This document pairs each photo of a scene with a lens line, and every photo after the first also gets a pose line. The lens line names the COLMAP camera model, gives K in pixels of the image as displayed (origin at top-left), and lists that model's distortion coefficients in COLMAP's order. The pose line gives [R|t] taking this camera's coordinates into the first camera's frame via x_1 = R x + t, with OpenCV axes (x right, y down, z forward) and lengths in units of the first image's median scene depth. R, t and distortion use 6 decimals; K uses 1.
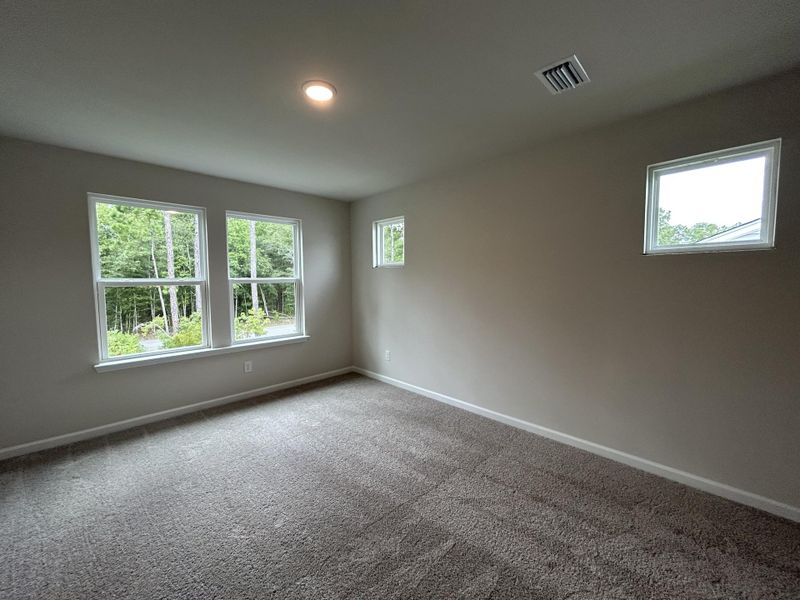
lens RADIAL K [[321.8, 0, 392.5], [0, 321.8, 295.5], [0, 0, 1]] dist [-0.002813, 0.001456]
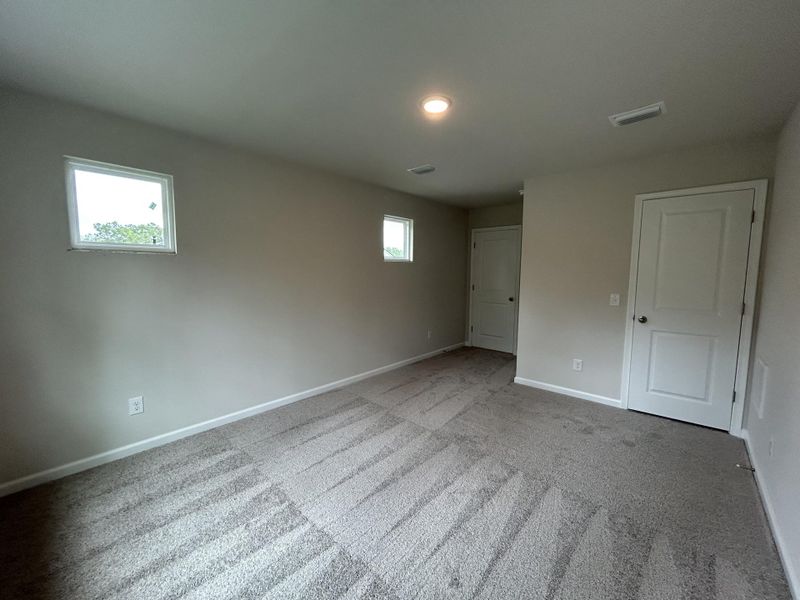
lens RADIAL K [[306.6, 0, 398.9], [0, 306.6, 299.0], [0, 0, 1]] dist [-0.001170, 0.000031]
pose [[-0.044886, -0.072046, 0.996391, -0.695658], [0.066209, 0.994989, 0.074927, -0.018976], [-0.996796, 0.069333, -0.039891, 0.651374]]
